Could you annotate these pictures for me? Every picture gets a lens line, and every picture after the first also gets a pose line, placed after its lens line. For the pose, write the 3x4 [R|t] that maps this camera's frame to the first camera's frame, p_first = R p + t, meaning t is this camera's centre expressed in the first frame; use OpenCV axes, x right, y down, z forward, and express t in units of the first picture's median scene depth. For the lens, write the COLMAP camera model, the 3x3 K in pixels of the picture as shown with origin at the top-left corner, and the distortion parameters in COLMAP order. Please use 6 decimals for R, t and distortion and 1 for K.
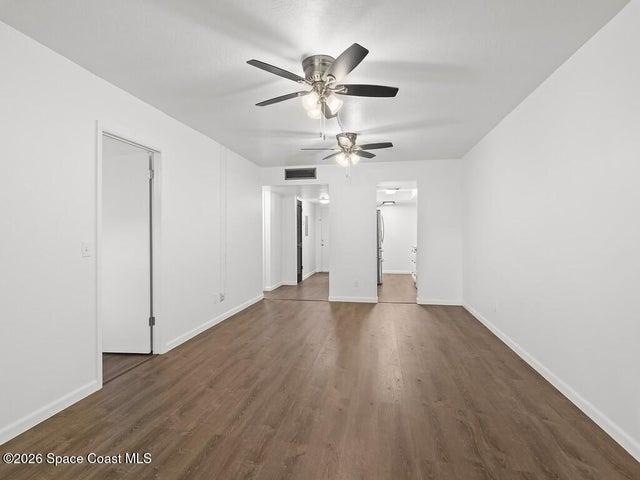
lens RADIAL K [[309.3, 0, 326.2], [0, 309.3, 237.5], [0, 0, 1]] dist [0.000234, 0.001302]
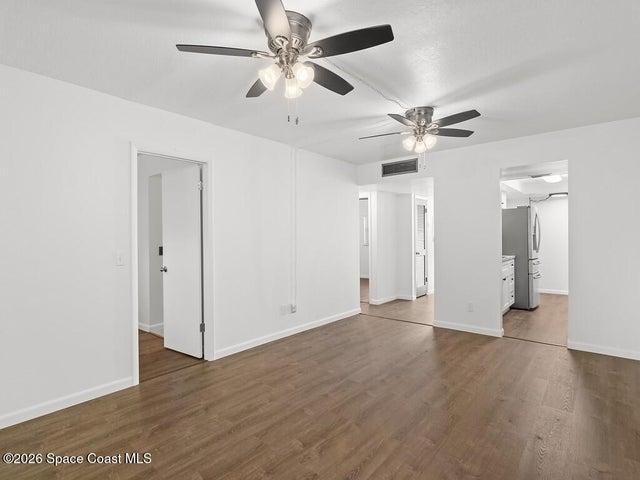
lens RADIAL K [[331.9, 0, 320.0], [0, 331.9, 240.0], [0, 0, 1]] dist [-0.002775, -0.001512]
pose [[0.866266, 0.000136, -0.499583, 0.332512], [-0.000348, 1.000000, -0.000331, -0.022431], [0.499582, 0.000461, 0.866266, 0.234269]]
